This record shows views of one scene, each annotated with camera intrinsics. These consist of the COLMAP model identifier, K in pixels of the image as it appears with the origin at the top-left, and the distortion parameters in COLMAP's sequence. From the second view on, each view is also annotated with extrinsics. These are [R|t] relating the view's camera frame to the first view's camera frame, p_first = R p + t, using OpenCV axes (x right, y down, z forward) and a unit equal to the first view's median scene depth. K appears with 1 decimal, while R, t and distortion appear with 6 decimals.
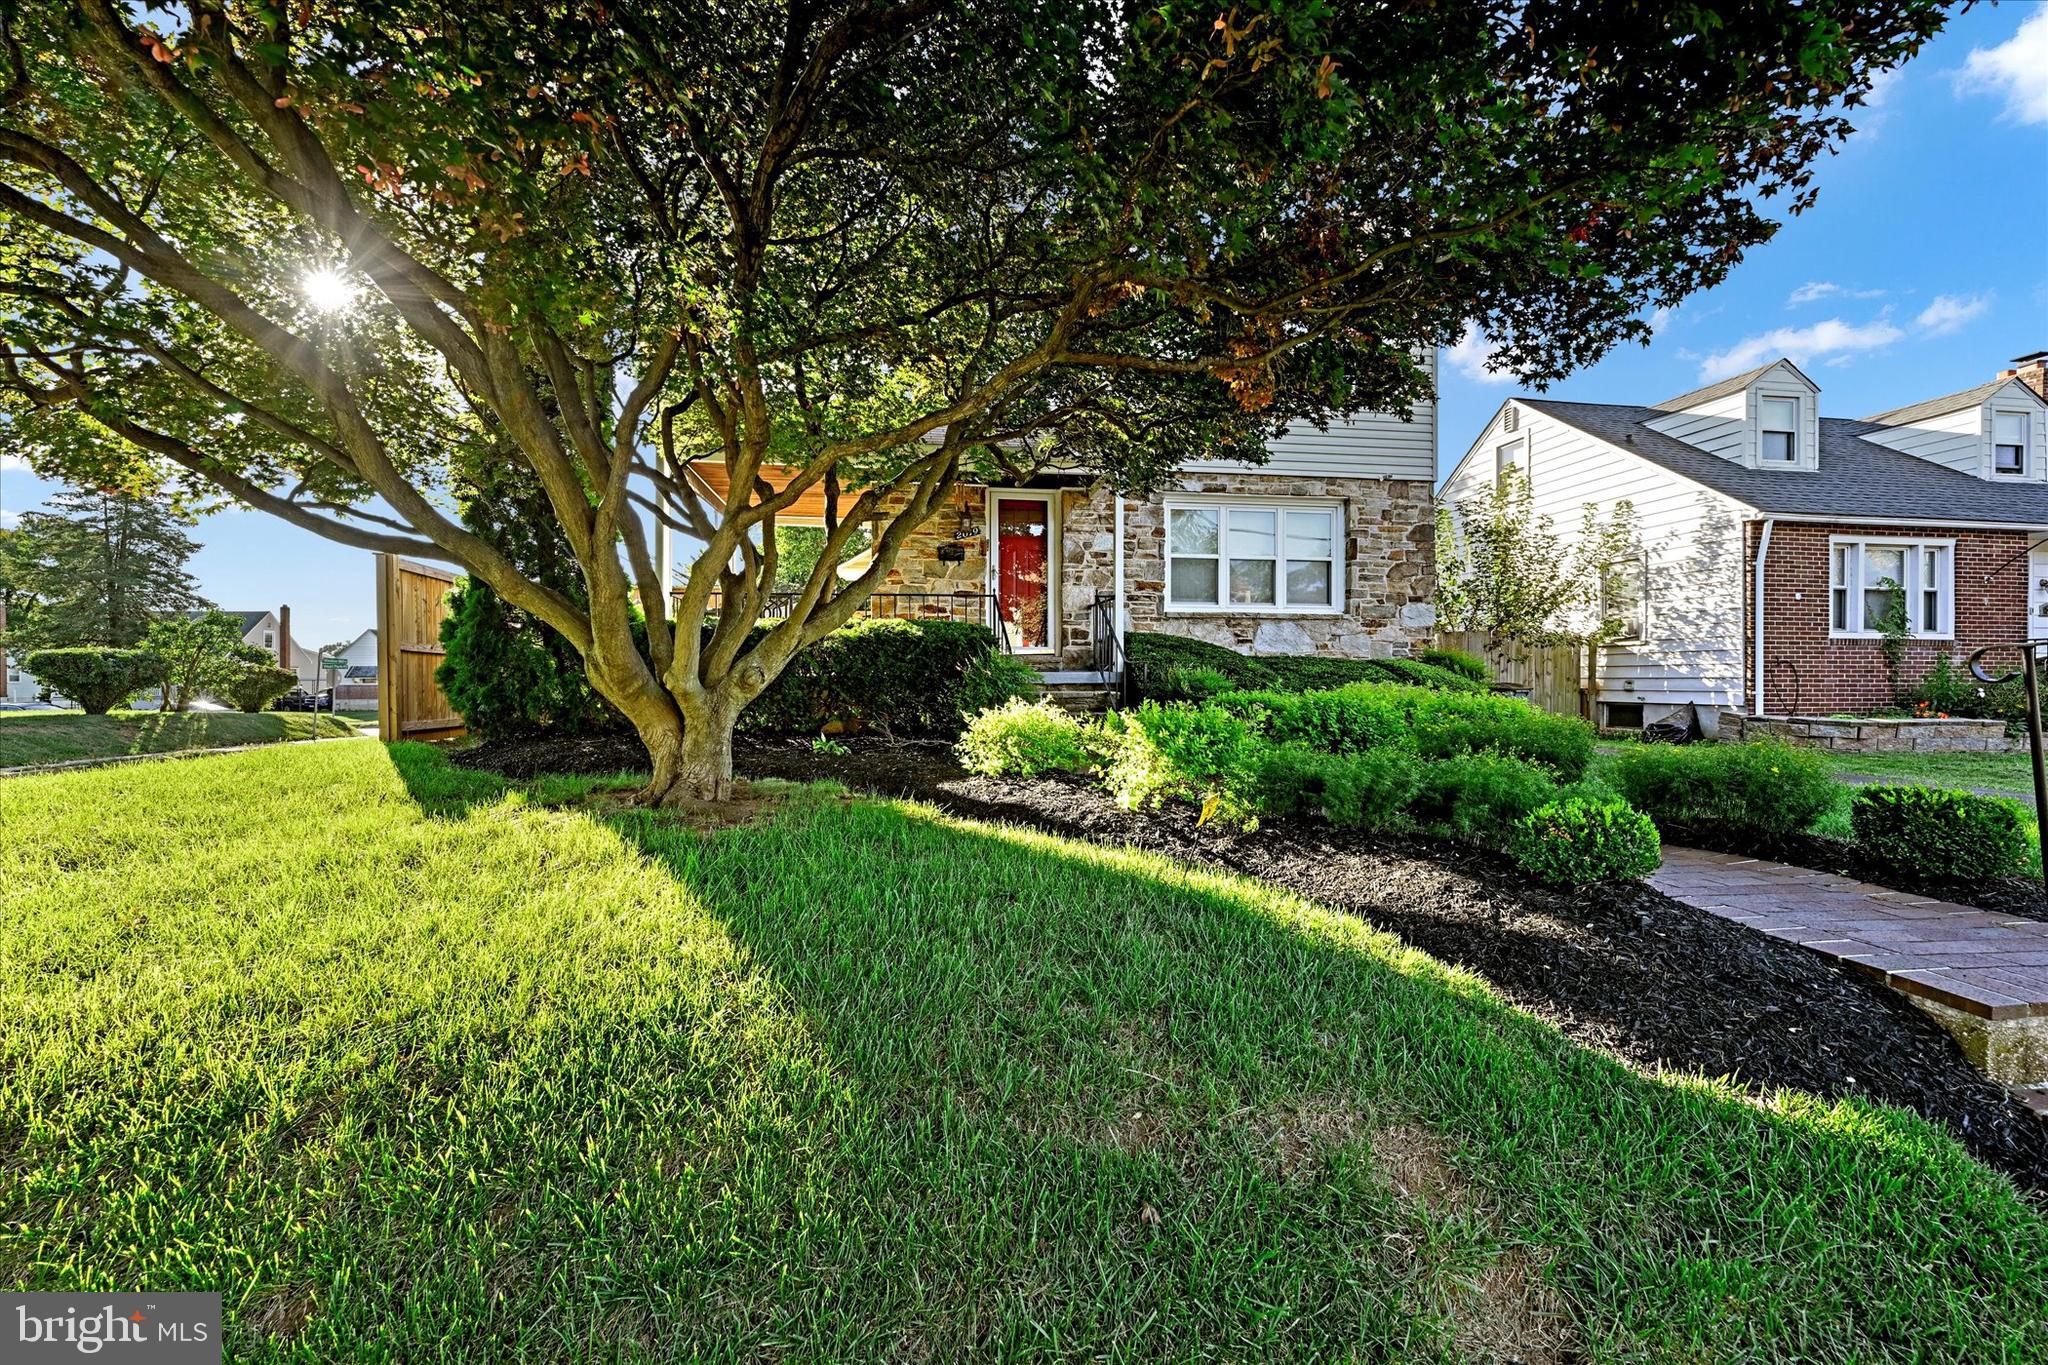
lens RADIAL K [[836.0, 0, 1007.0], [0, 836.0, 679.0], [0, 0, 1]] dist [-0.013114, 0.005872]
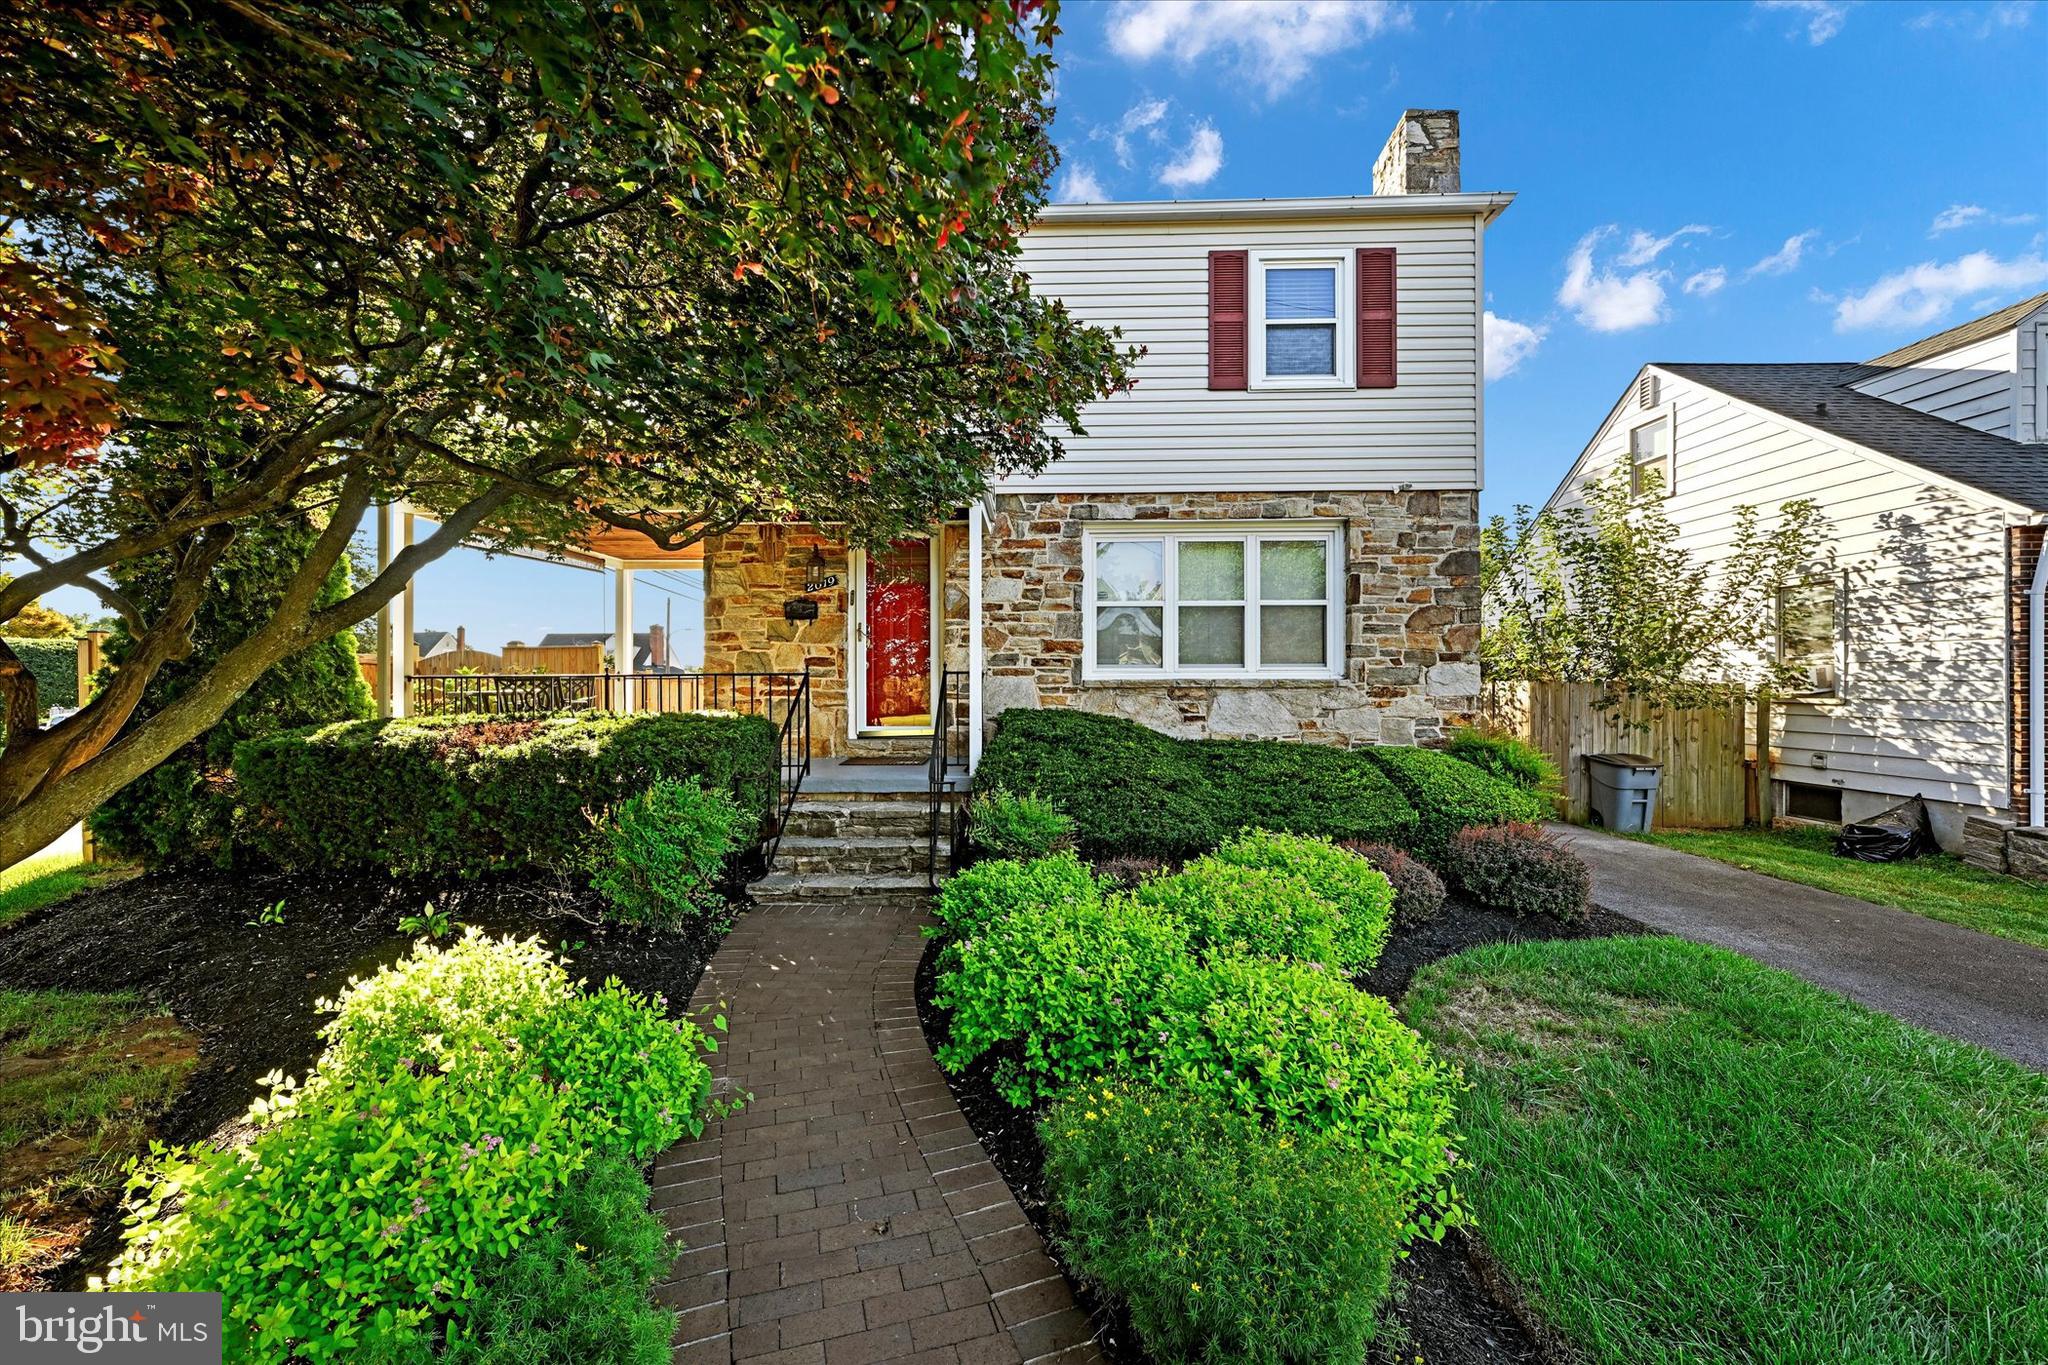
lens RADIAL K [[836.0, 0, 1007.0], [0, 836.0, 679.0], [0, 0, 1]] dist [-0.013114, 0.005872]
pose [[0.984942, -0.003060, -0.172857, 0.240985], [0.002470, 0.999990, -0.003629, -0.075490], [0.172867, 0.003148, 0.984940, 0.236116]]
